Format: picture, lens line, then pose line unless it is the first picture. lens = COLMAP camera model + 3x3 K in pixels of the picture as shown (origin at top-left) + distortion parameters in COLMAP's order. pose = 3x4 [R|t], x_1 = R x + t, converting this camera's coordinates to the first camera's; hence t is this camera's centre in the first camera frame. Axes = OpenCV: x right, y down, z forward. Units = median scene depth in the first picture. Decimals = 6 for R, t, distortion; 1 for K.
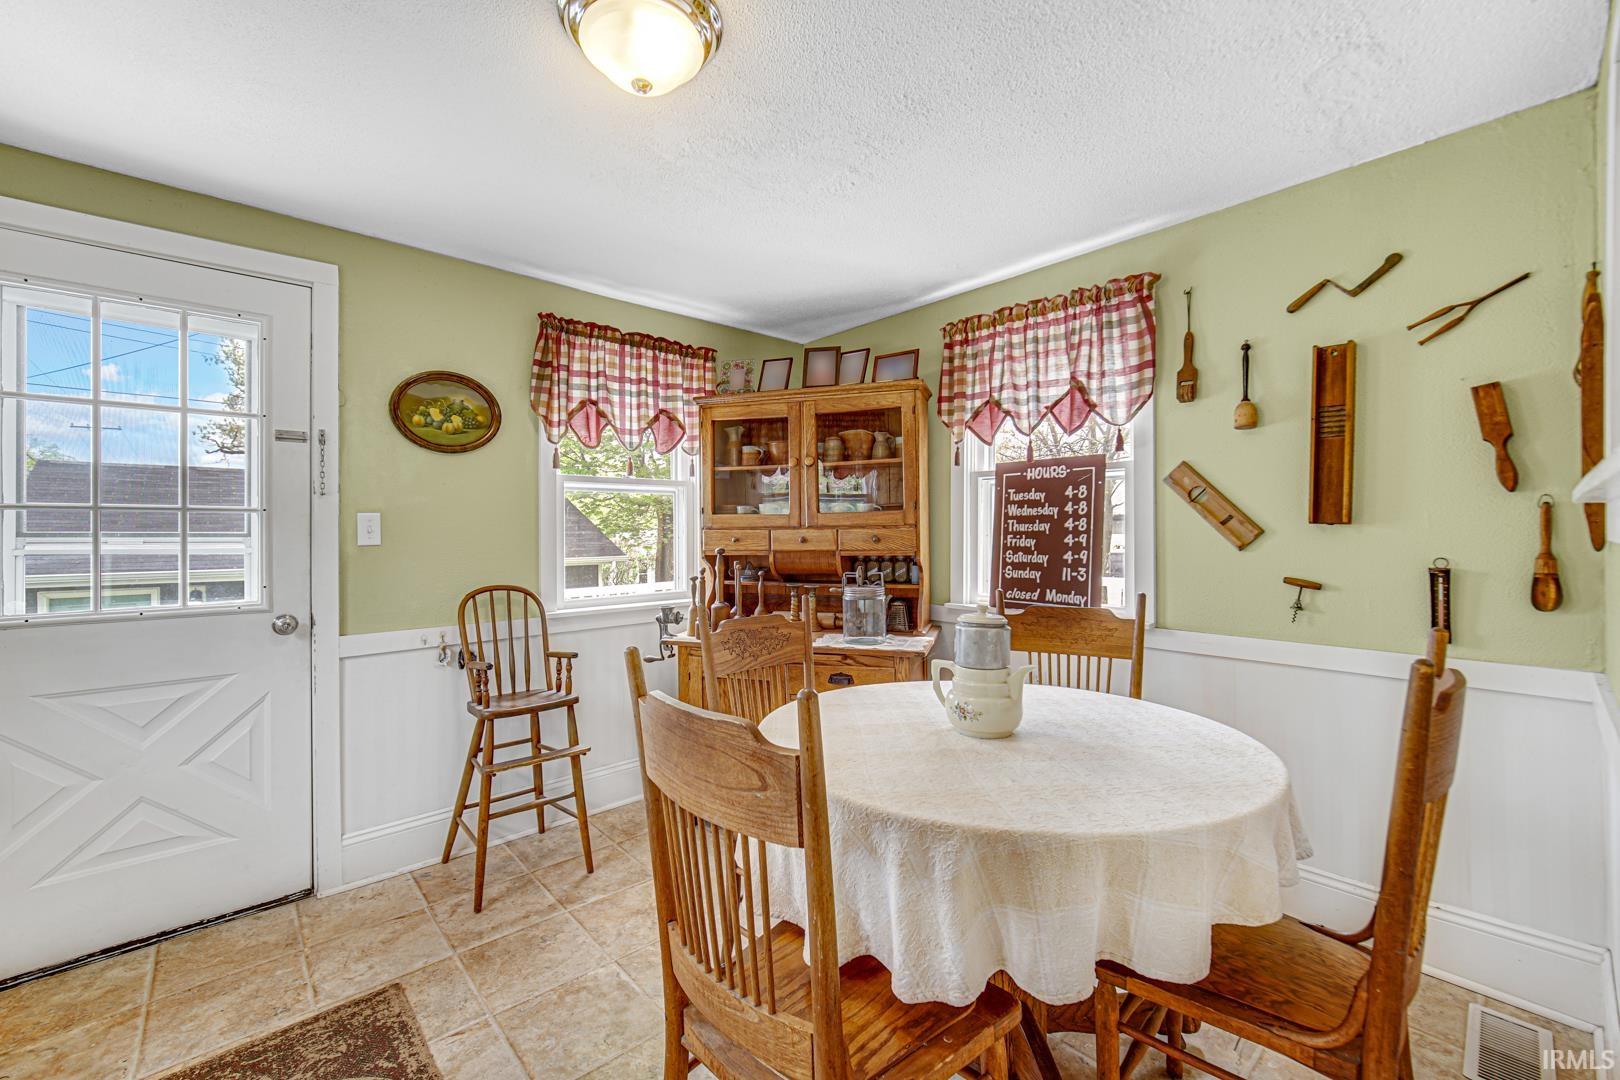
lens RADIAL K [[638.3, 0, 807.3], [0, 638.3, 533.2], [0, 0, 1]] dist [-0.003011, -0.000239]
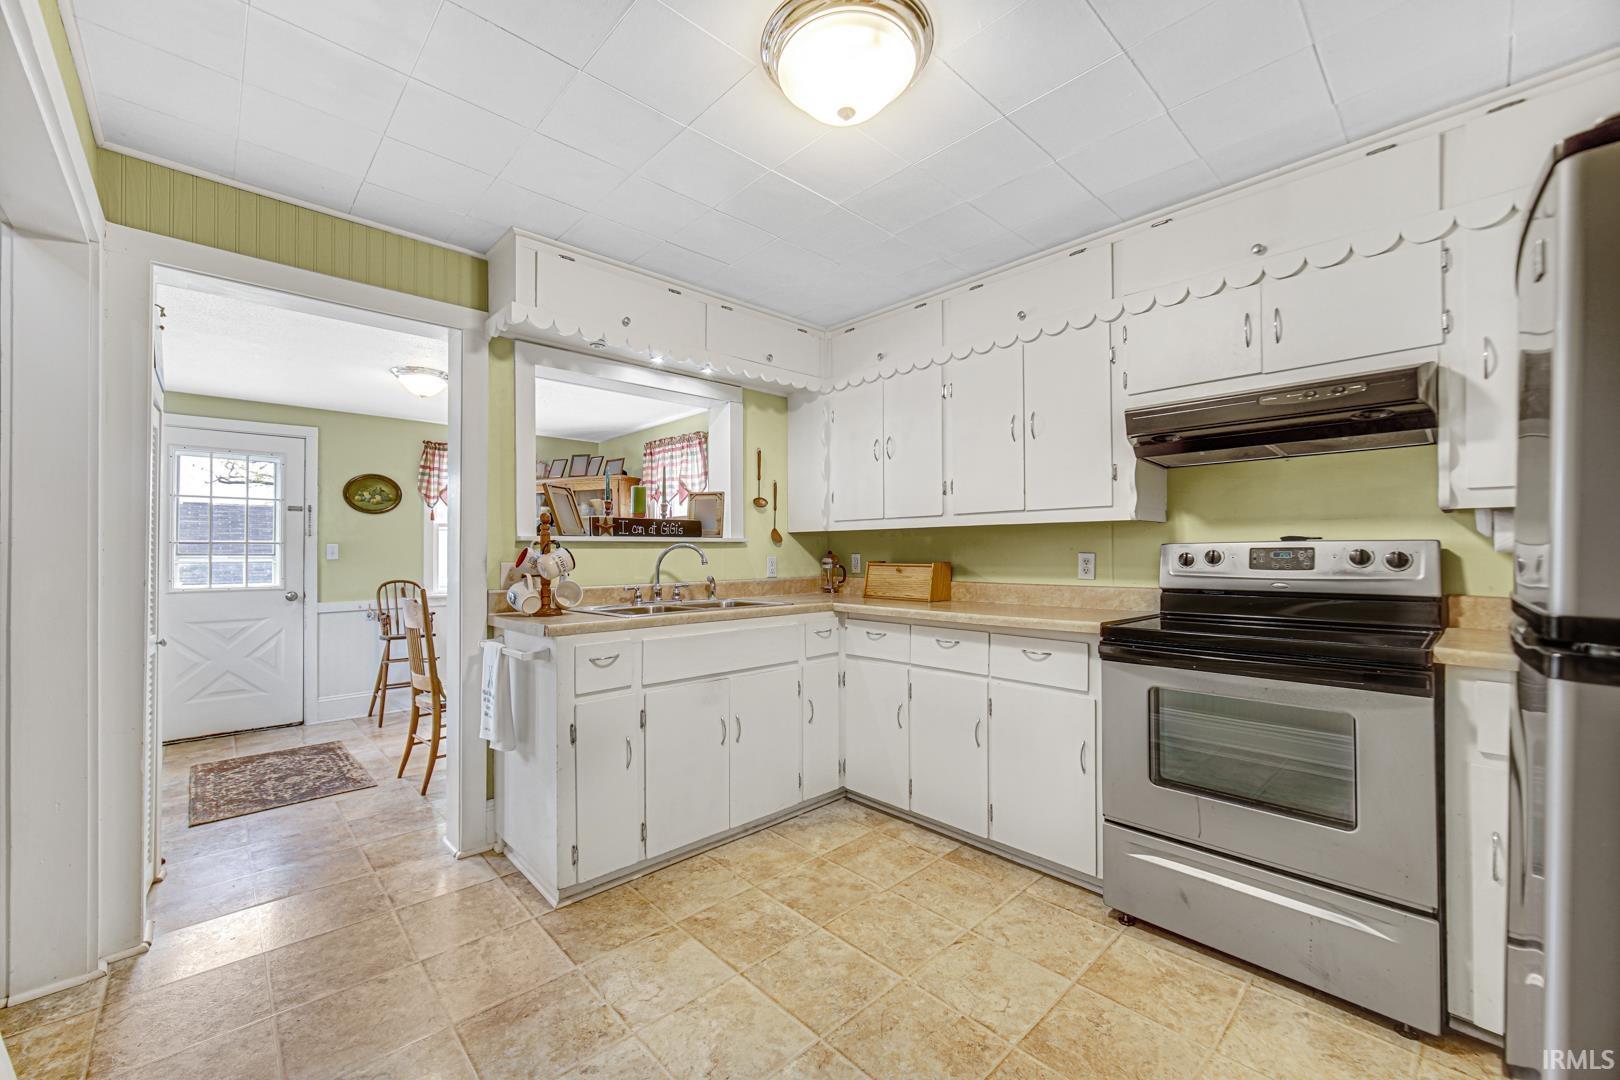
lens RADIAL K [[638.3, 0, 812.6], [0, 638.3, 549.7], [0, 0, 1]] dist [-0.003011, -0.000239]
pose [[0.999991, 0.002997, -0.003041, 0.818239], [-0.003014, 0.999979, -0.005685, -0.005942], [0.003024, 0.005694, 0.999979, -0.992180]]
